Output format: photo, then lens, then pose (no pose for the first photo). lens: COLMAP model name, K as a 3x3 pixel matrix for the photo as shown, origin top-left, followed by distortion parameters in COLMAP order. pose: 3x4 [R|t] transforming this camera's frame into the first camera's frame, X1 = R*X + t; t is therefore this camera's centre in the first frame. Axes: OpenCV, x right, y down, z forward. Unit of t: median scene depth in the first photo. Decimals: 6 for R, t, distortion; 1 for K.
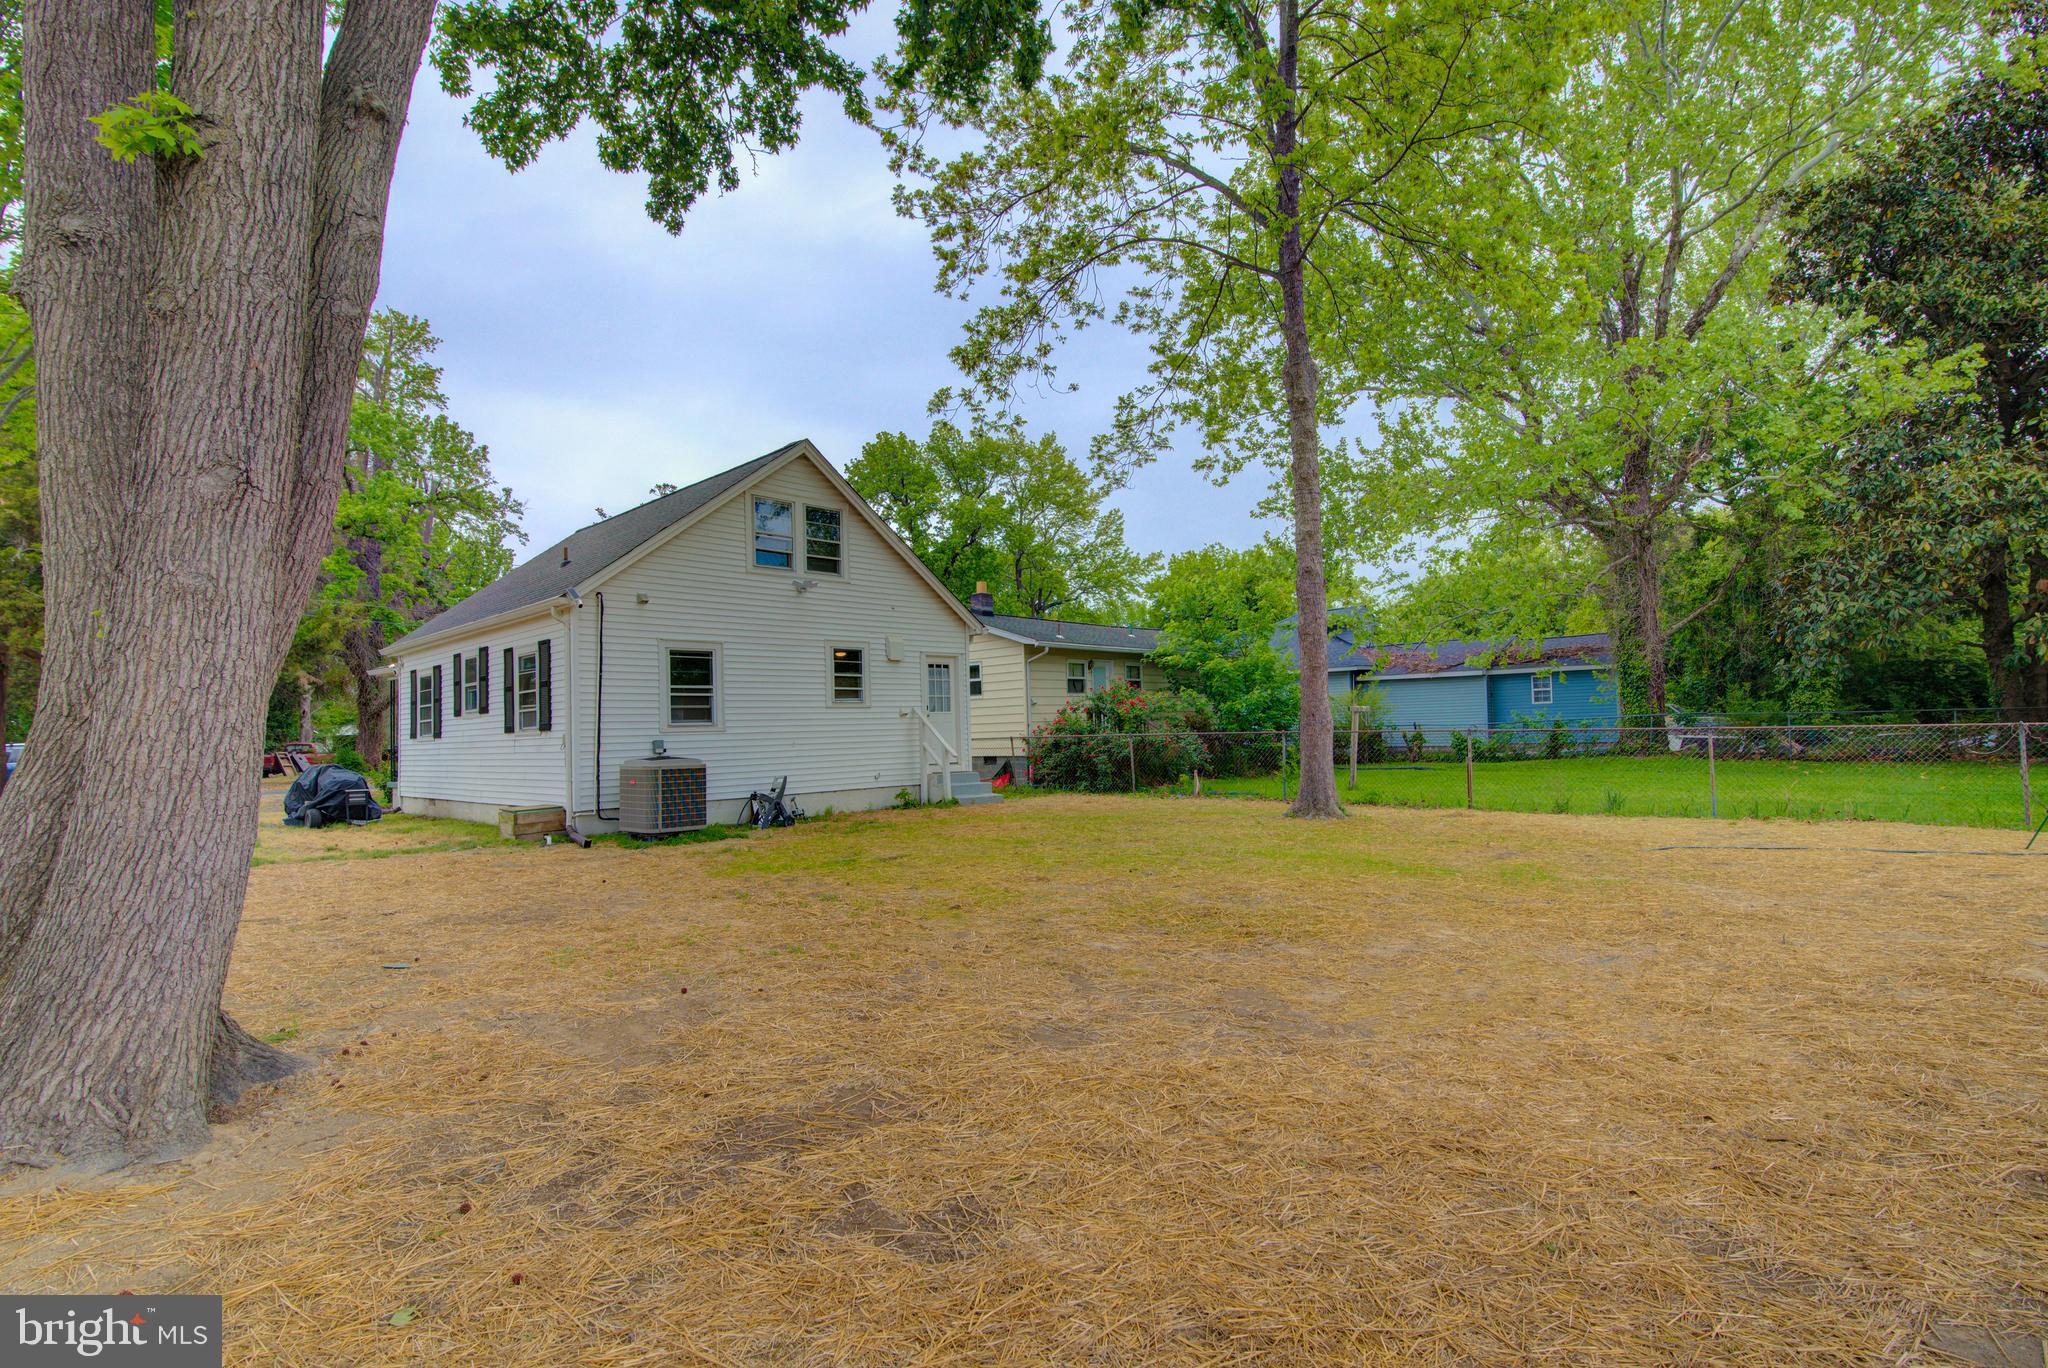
lens RADIAL K [[663.8, 0, 843.2], [0, 663.8, 714.9], [0, 0, 1]] dist [-0.020003, 0.000059]
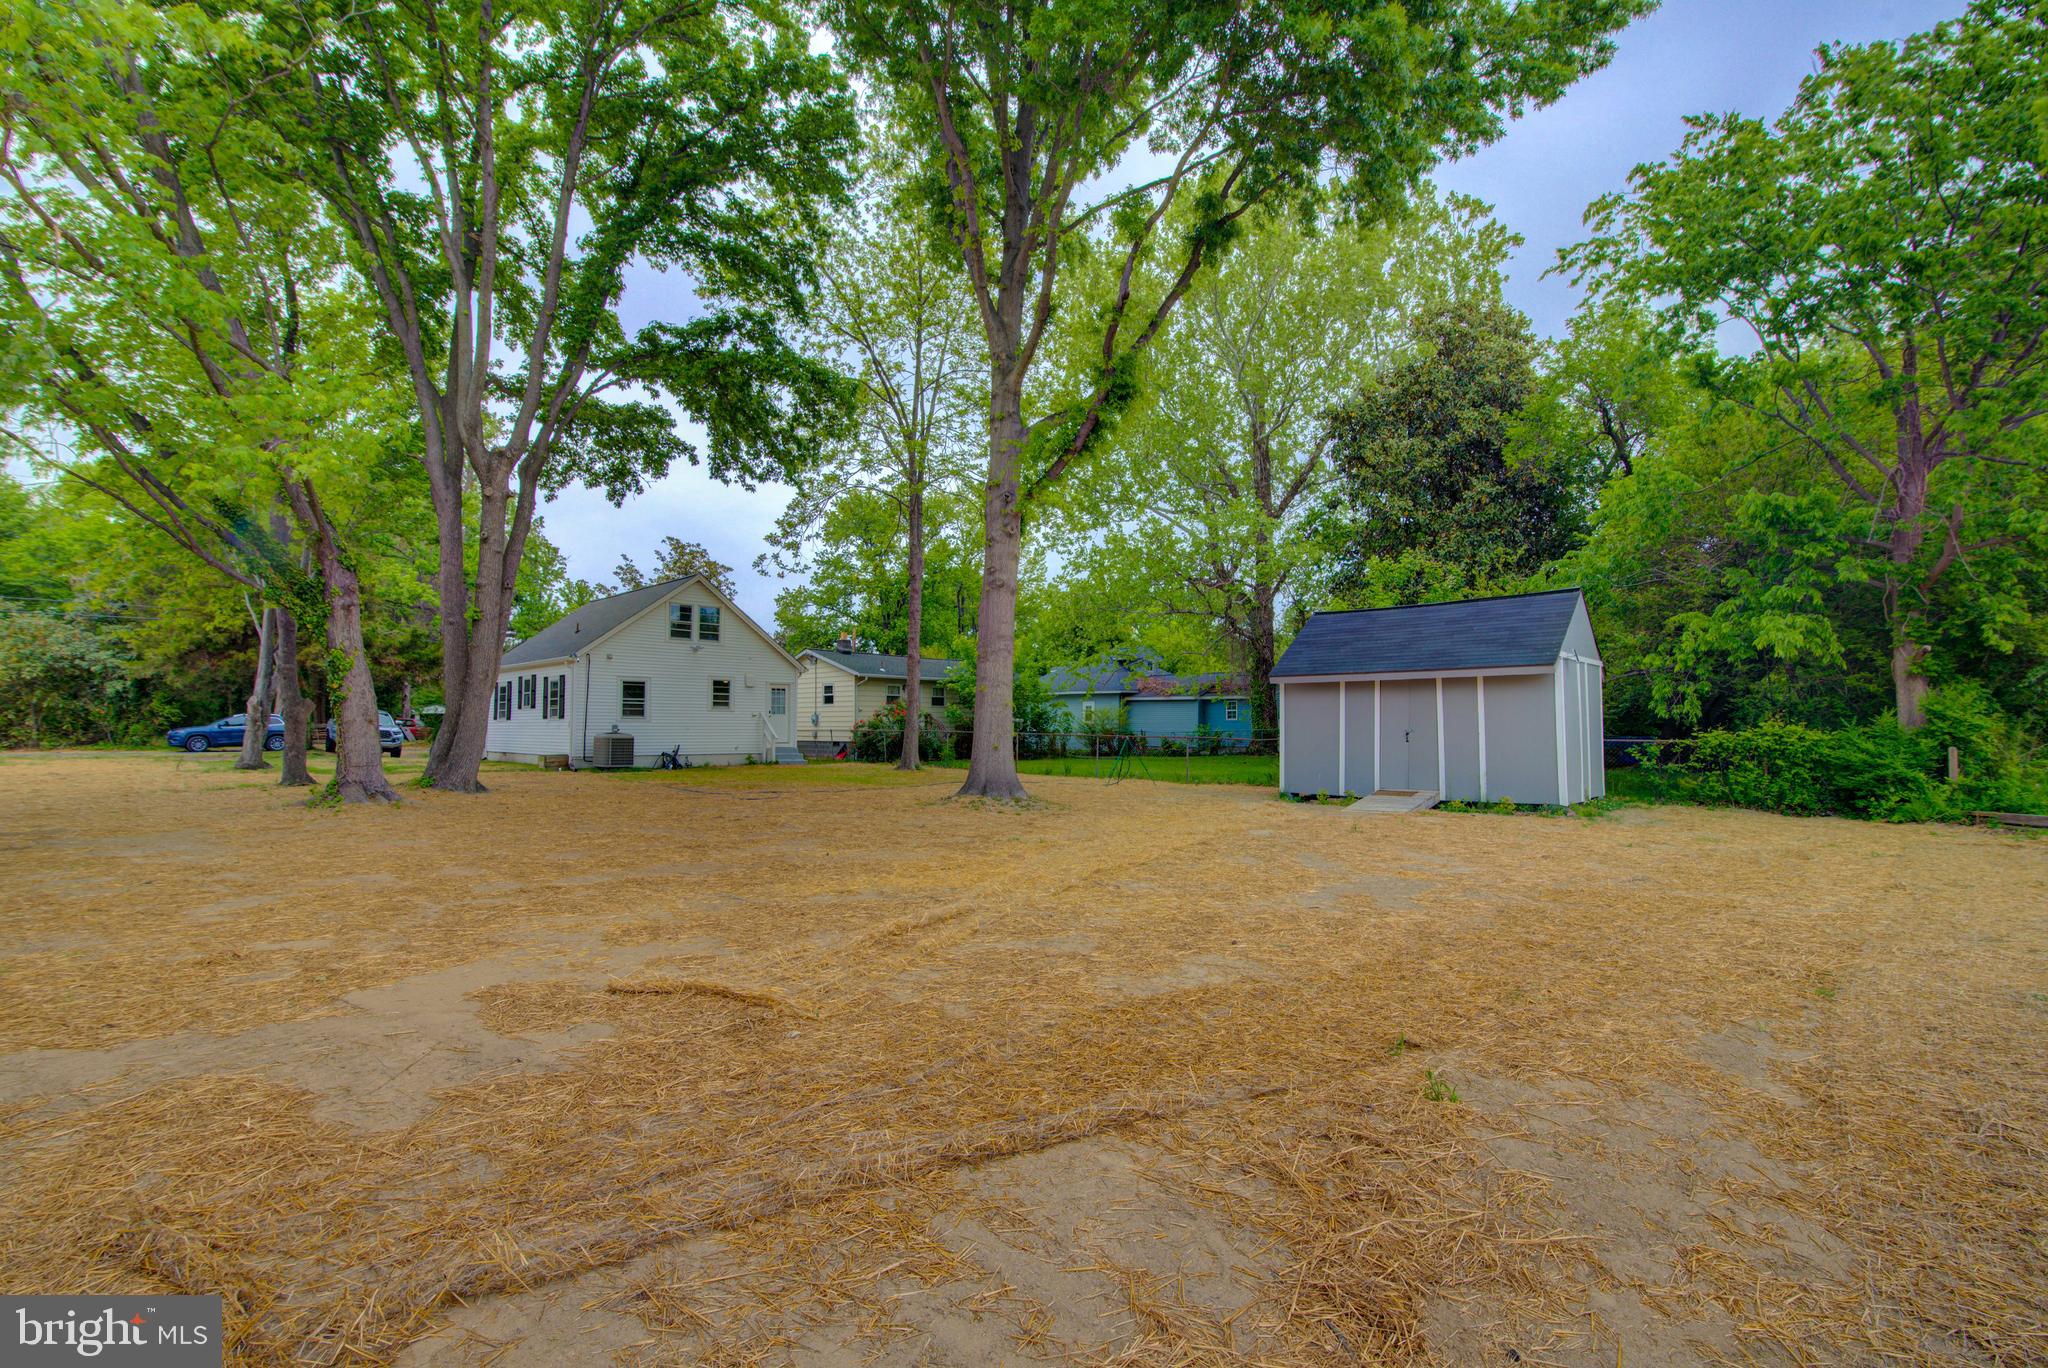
lens RADIAL K [[948.0, 0, 1026.9], [0, 948.0, 693.7], [0, 0, 1]] dist [-0.023836, 0.002482]
pose [[0.999183, 0.031879, -0.024831, 0.989529], [-0.032006, 0.999476, -0.004732, -0.078962], [0.024667, 0.005523, 0.999680, -1.761523]]
